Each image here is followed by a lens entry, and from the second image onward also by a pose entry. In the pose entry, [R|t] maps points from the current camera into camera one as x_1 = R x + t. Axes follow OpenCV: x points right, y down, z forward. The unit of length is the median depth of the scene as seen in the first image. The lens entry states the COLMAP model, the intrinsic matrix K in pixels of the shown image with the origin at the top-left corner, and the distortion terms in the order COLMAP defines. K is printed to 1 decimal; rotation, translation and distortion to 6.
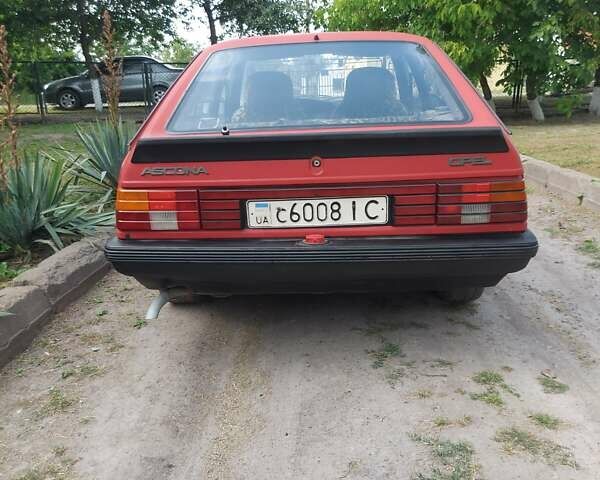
lens RADIAL K [[576.6, 0, 301.1], [0, 576.6, 242.1], [0, 0, 1]] dist [0.150035, -0.294344]
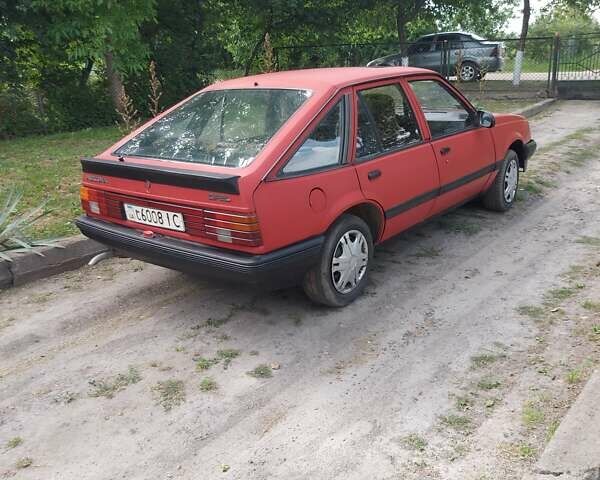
lens RADIAL K [[576.6, 0, 301.1], [0, 576.6, 242.1], [0, 0, 1]] dist [0.150035, -0.294344]
pose [[0.804262, 0.176011, -0.567612, 1.219228], [-0.139903, 0.984366, 0.107010, -0.203907], [0.577573, -0.006653, 0.816312, -0.023486]]
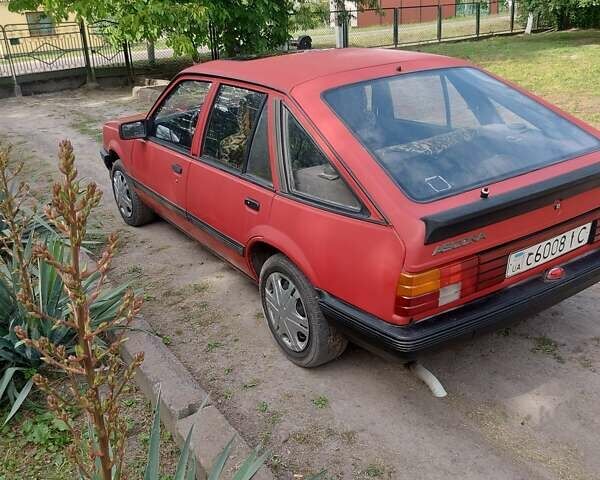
lens RADIAL K [[576.6, 0, 301.1], [0, 576.6, 242.1], [0, 0, 1]] dist [0.150035, -0.294344]
pose [[0.811582, -0.234661, 0.535041, -0.947088], [0.187869, 0.971974, 0.141322, -0.308979], [-0.553208, -0.014177, 0.832922, 0.336403]]
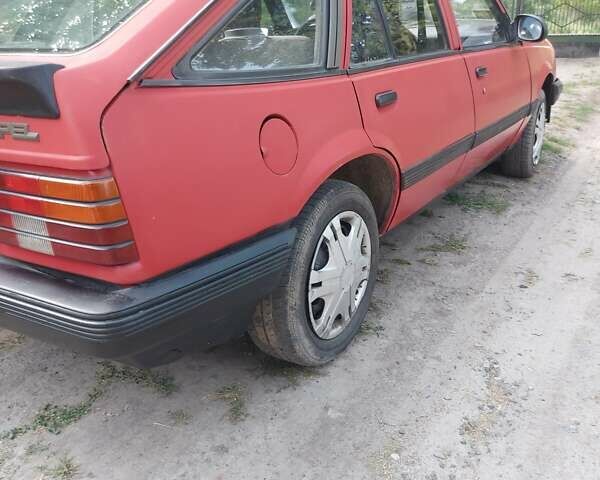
lens RADIAL K [[576.6, 0, 301.1], [0, 576.6, 242.1], [0, 0, 1]] dist [0.150035, -0.294344]
pose [[0.863649, 0.183036, -0.469689, 0.739063], [-0.134438, 0.981636, 0.135339, -0.142097], [0.485836, -0.053742, 0.872396, 0.653524]]
